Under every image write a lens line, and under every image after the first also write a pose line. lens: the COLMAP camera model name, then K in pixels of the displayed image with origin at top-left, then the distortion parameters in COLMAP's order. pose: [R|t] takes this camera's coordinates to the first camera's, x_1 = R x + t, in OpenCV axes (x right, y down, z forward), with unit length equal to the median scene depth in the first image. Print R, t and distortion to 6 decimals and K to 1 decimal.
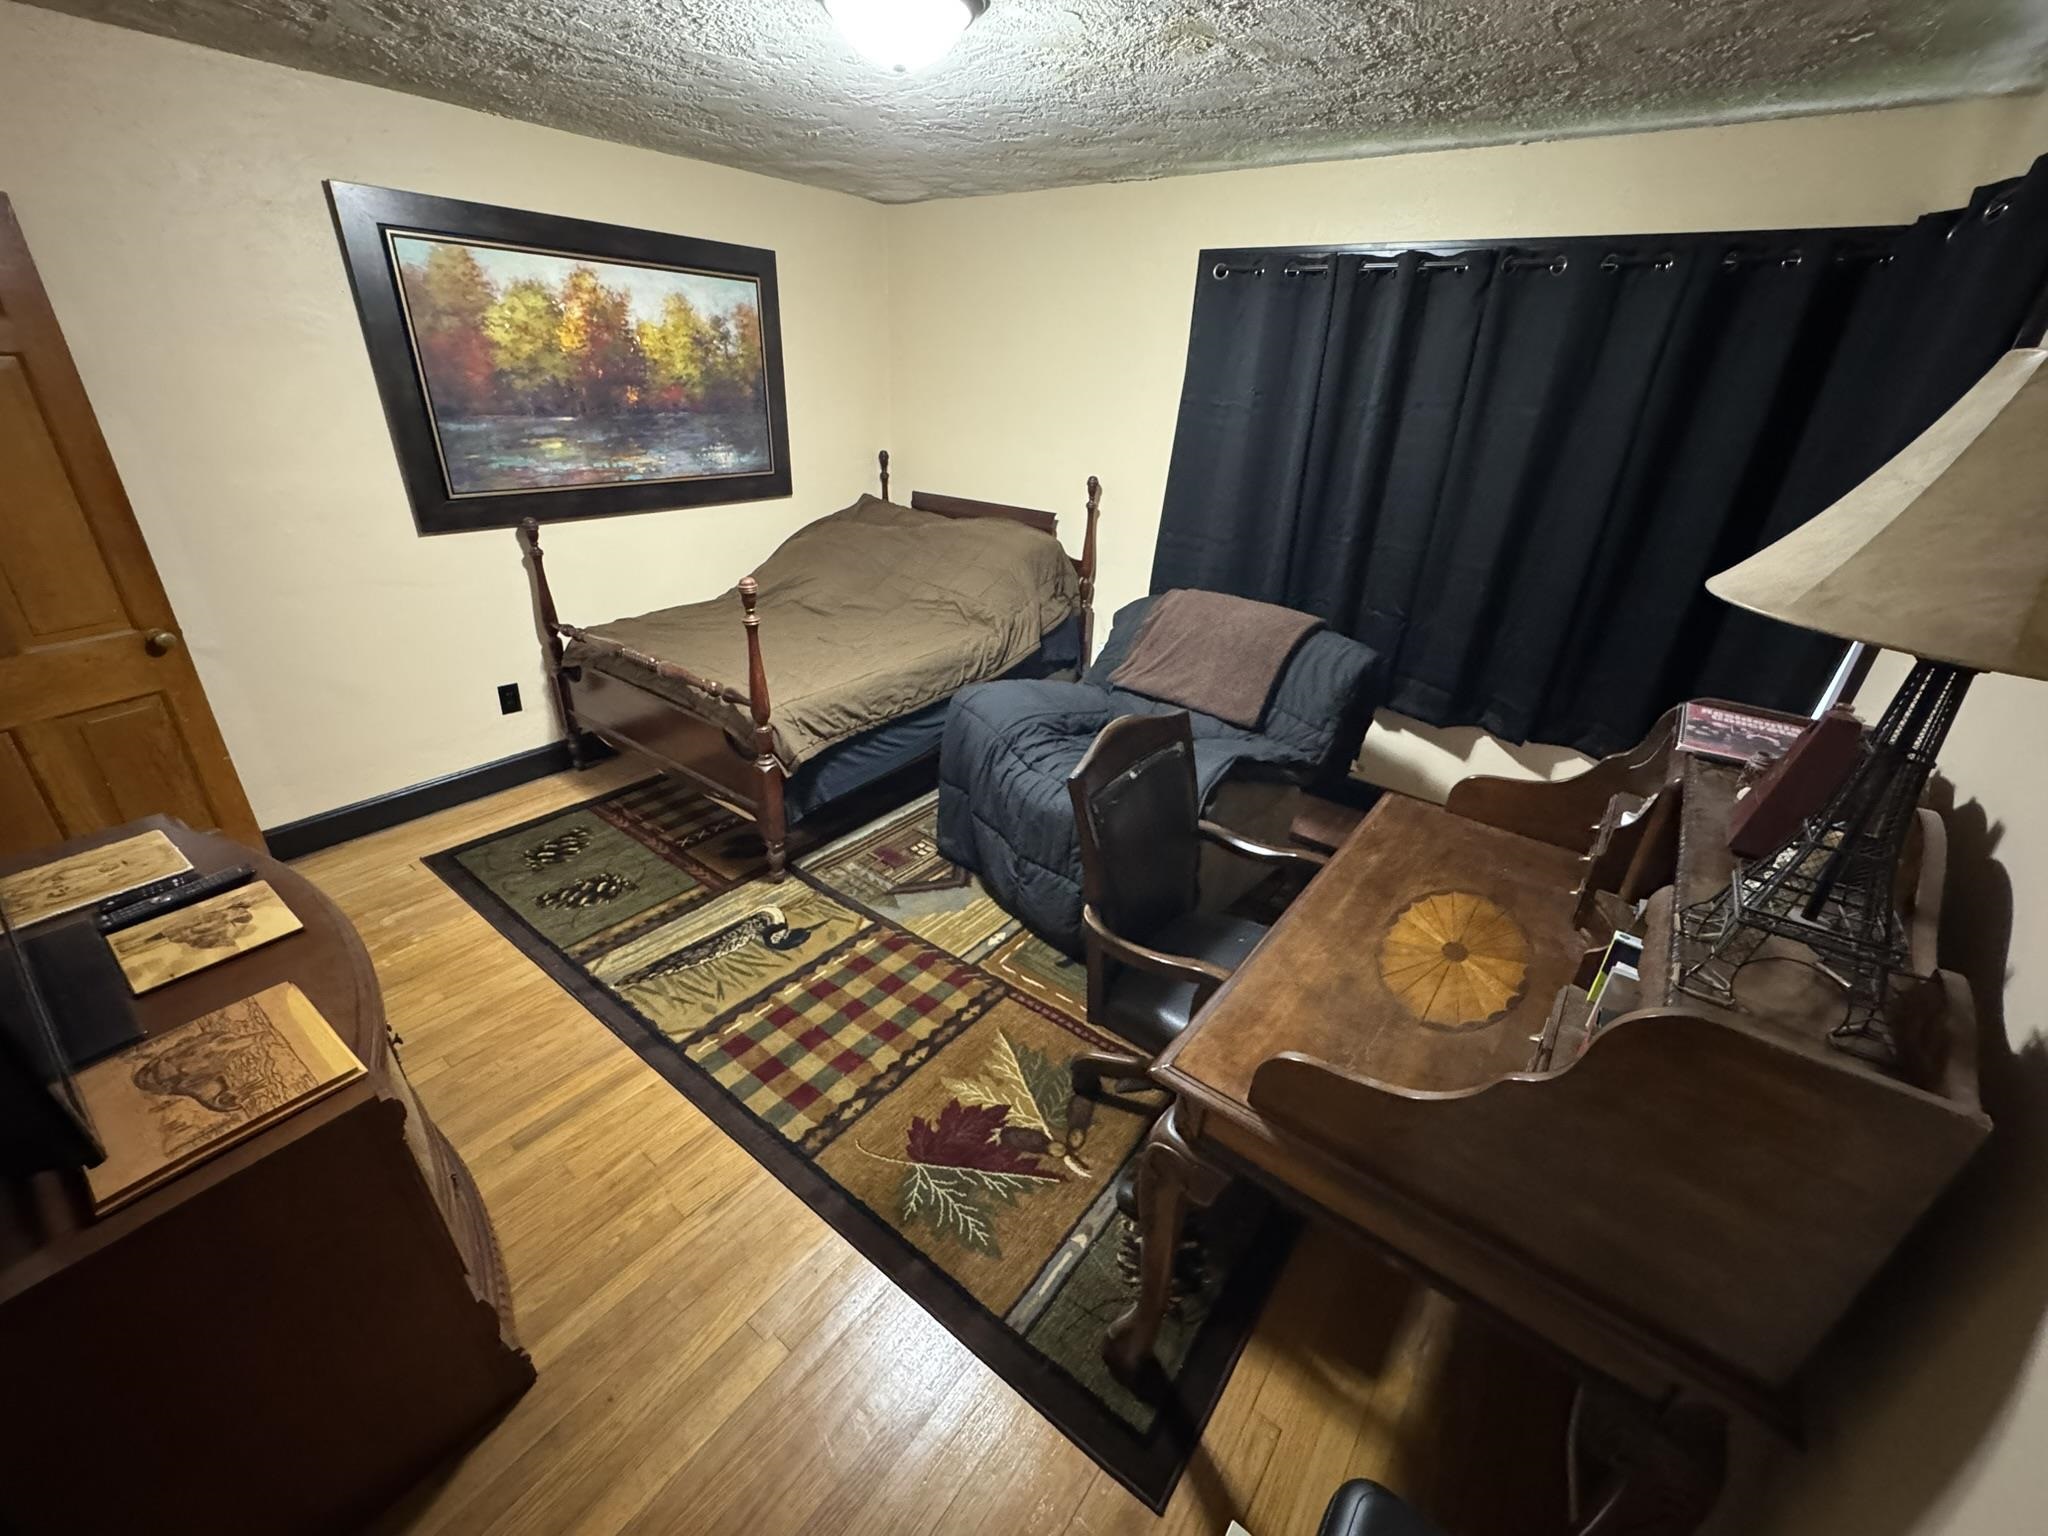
lens RADIAL K [[816.1, 0, 1021.8], [0, 816.1, 767.7], [0, 0, 1]] dist [-0.002150, -0.000171]
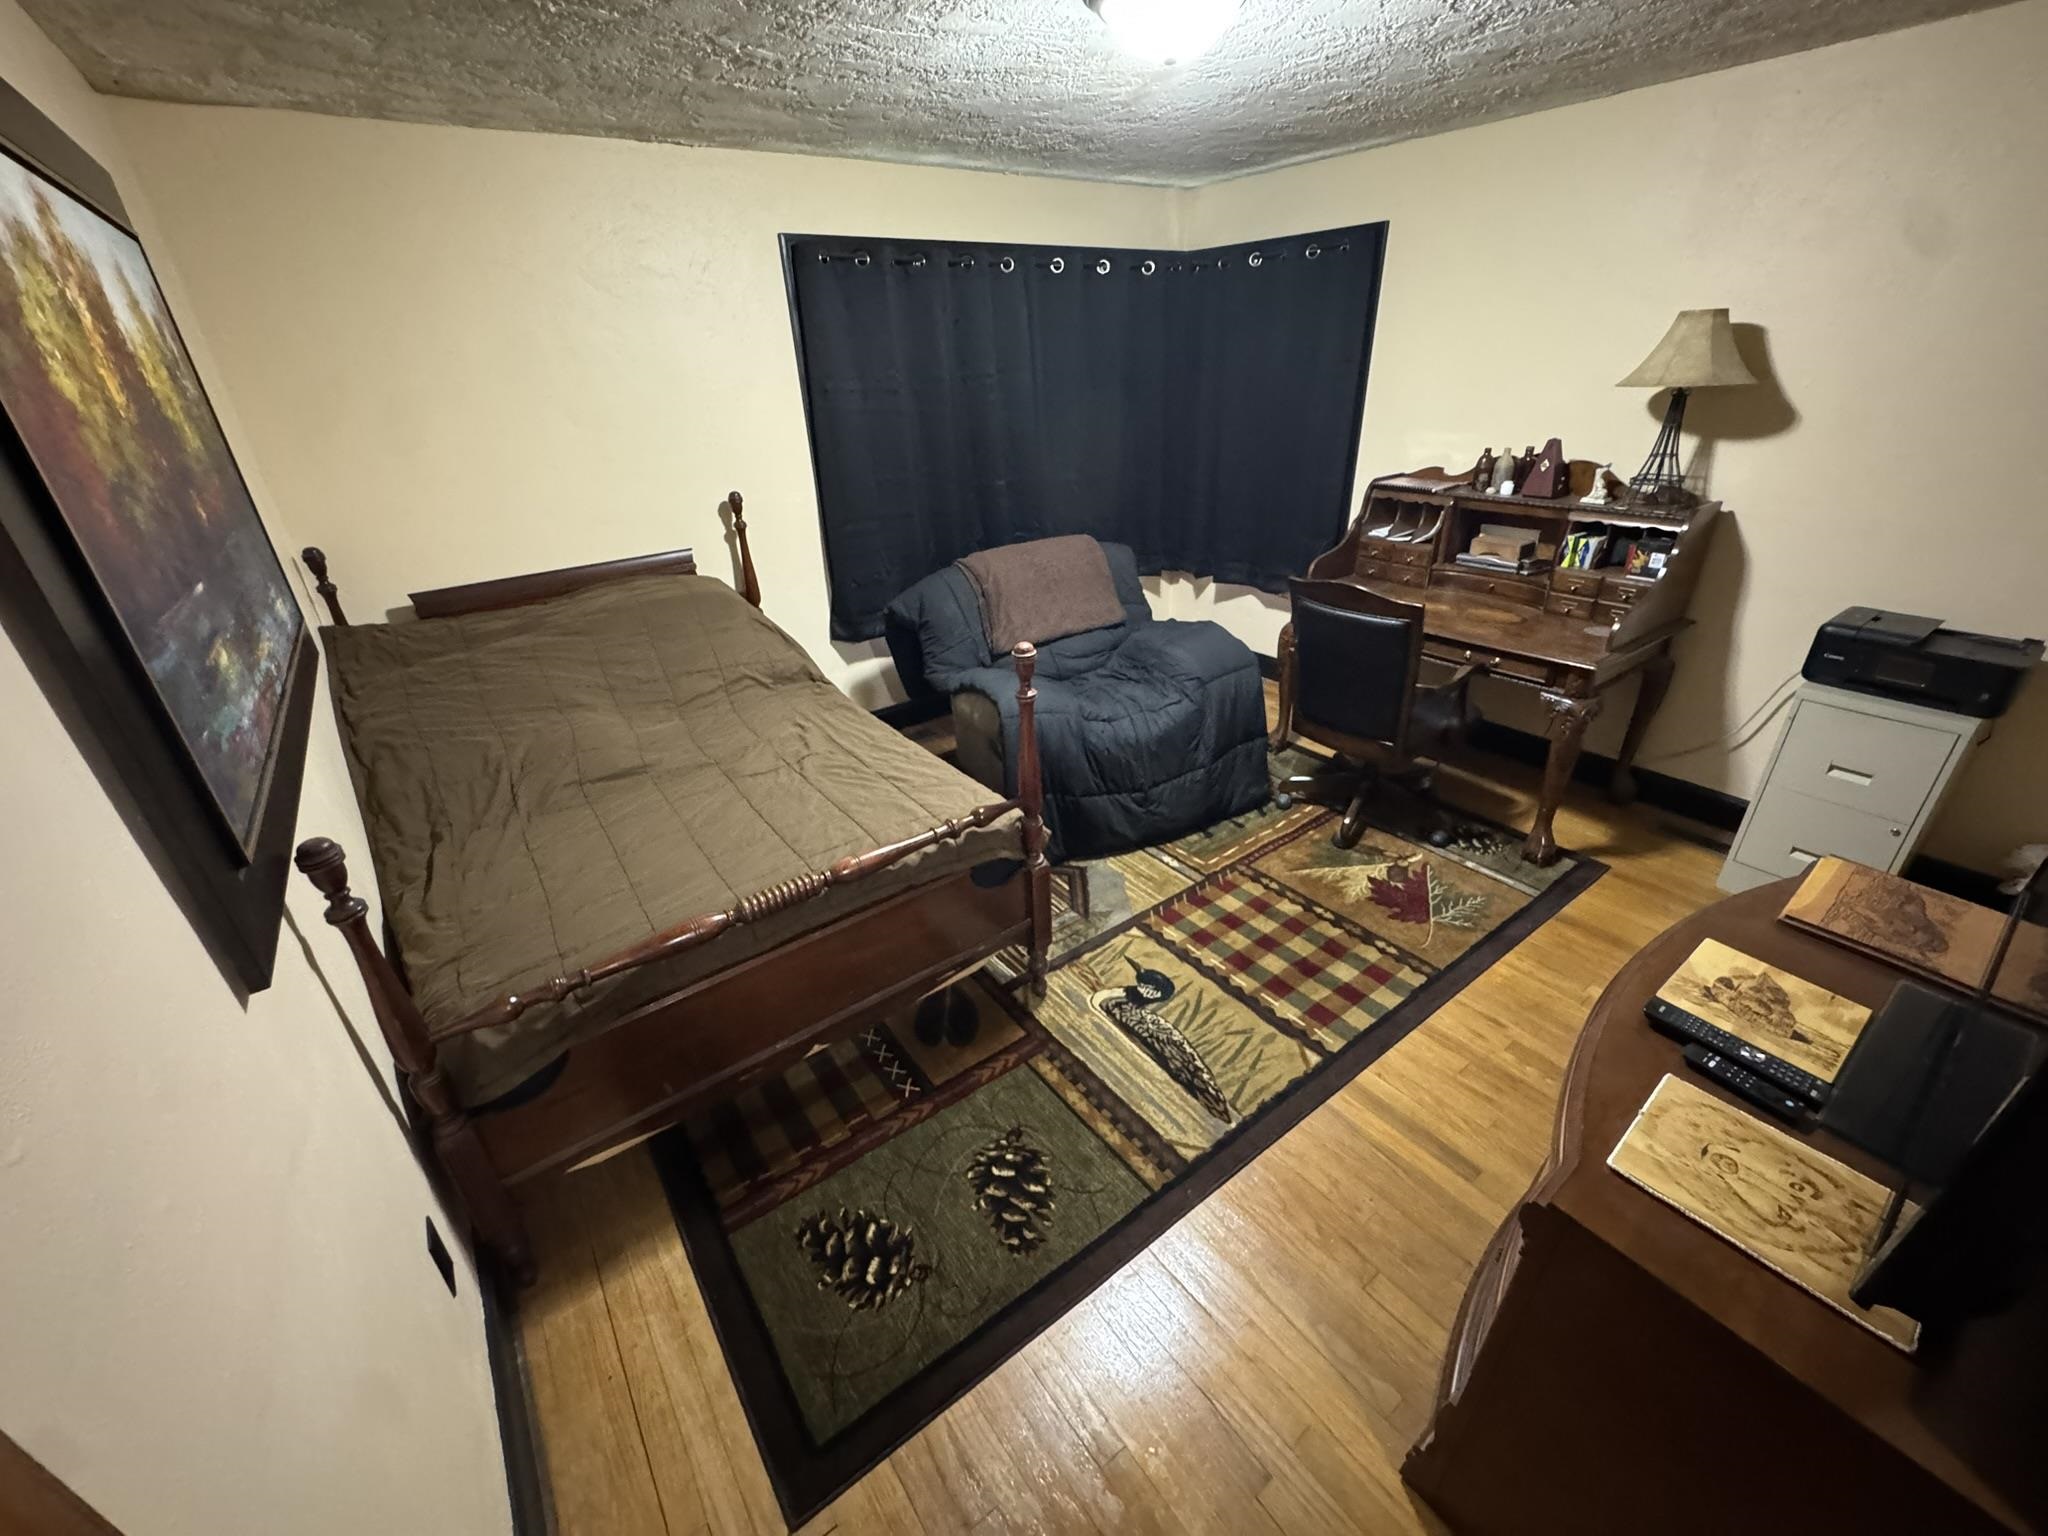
lens RADIAL K [[818.2, 0, 1018.5], [0, 818.2, 764.6], [0, 0, 1]] dist [0.000463, -0.000542]
pose [[0.284477, -0.479175, 0.830340, -1.062060], [0.467685, 0.825435, 0.316115, -0.391509], [-0.836866, 0.298410, 0.458920, 0.682083]]
